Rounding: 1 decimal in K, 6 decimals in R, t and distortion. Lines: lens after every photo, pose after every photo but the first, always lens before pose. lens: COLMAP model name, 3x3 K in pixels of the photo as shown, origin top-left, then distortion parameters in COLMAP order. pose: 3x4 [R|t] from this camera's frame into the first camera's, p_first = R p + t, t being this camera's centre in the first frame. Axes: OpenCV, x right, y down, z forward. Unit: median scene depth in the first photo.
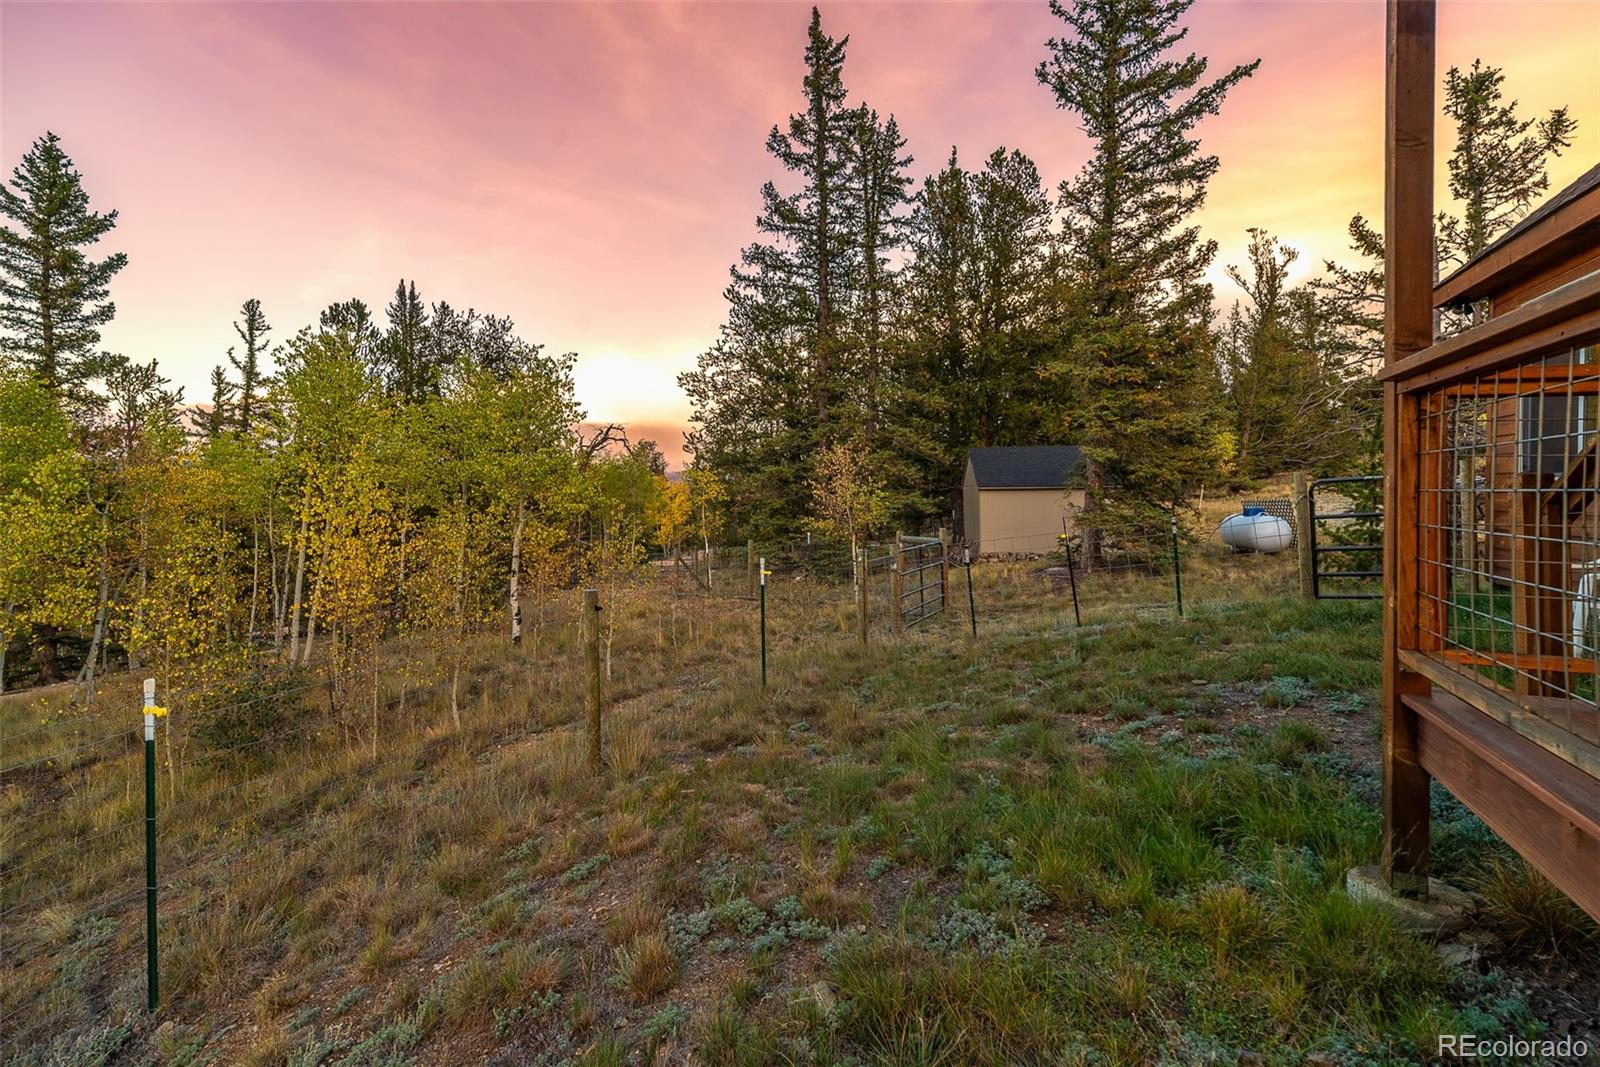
lens RADIAL K [[750.7, 0, 794.8], [0, 750.7, 515.3], [0, 0, 1]] dist [0.003822, 0.000943]
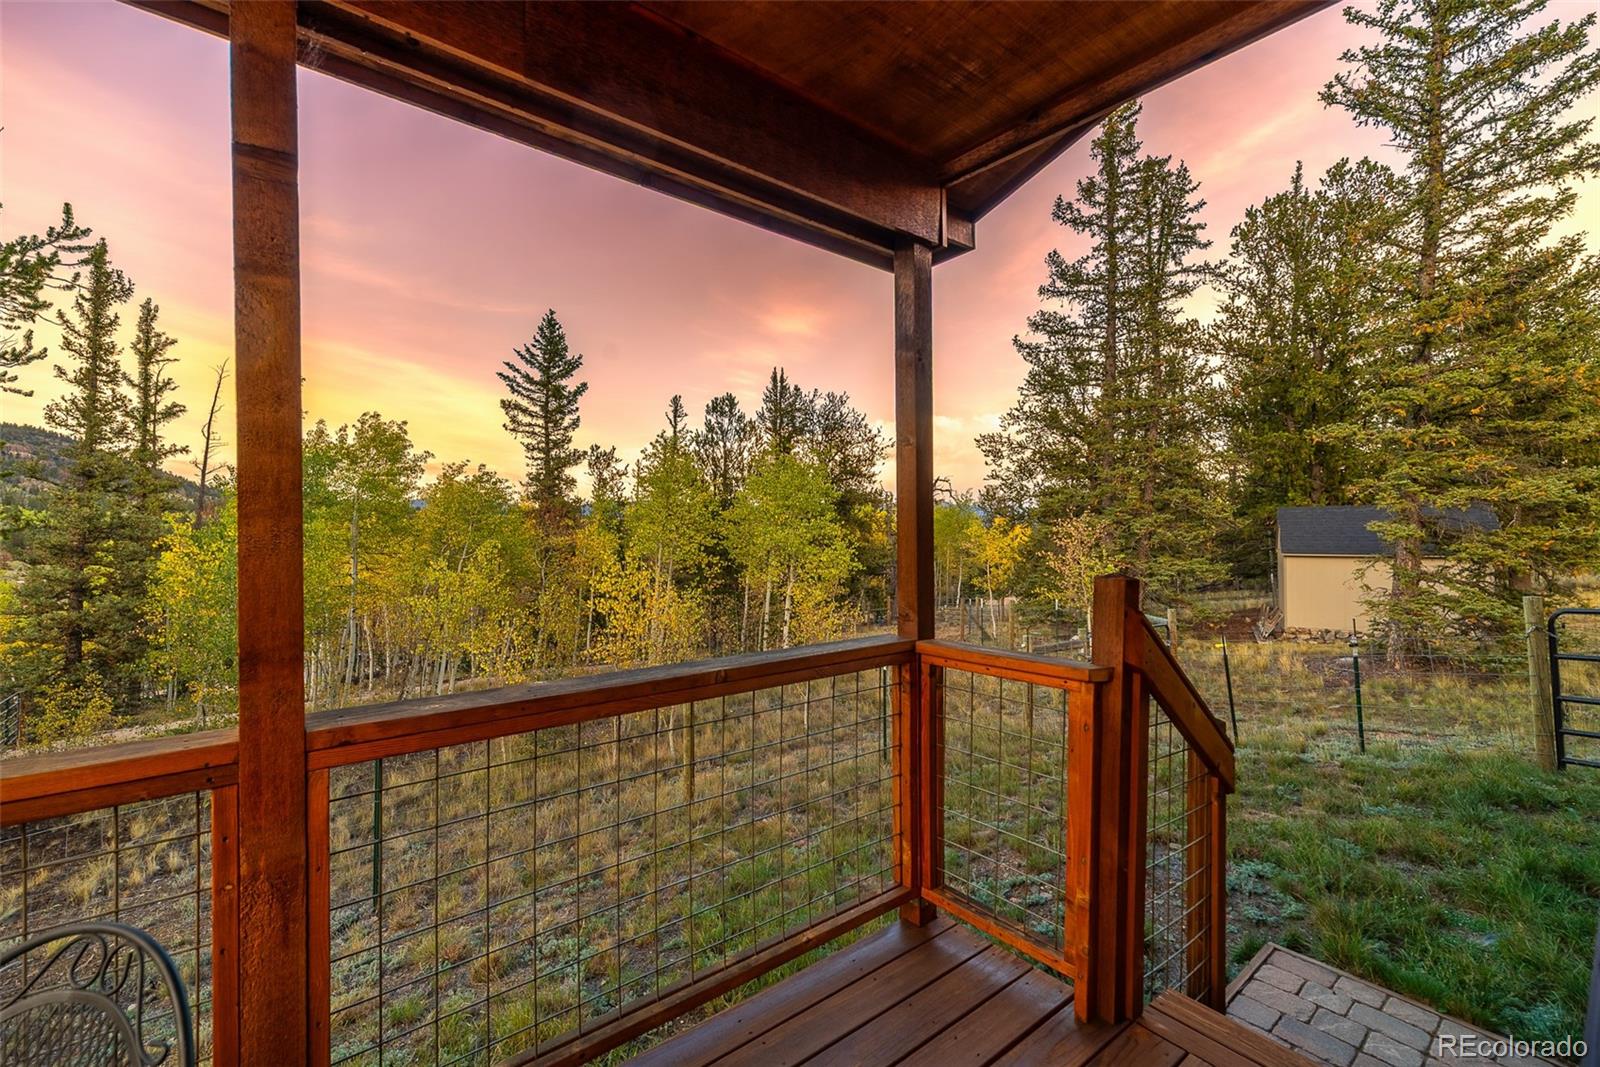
lens RADIAL K [[696.4, 0, 795.3], [0, 696.4, 535.9], [0, 0, 1]] dist [0.001162, 0.000935]
pose [[0.880278, 0.011214, -0.474325, 0.111083], [-0.019956, 0.999711, -0.013401, -0.031402], [0.474038, 0.021262, 0.880248, -0.002371]]
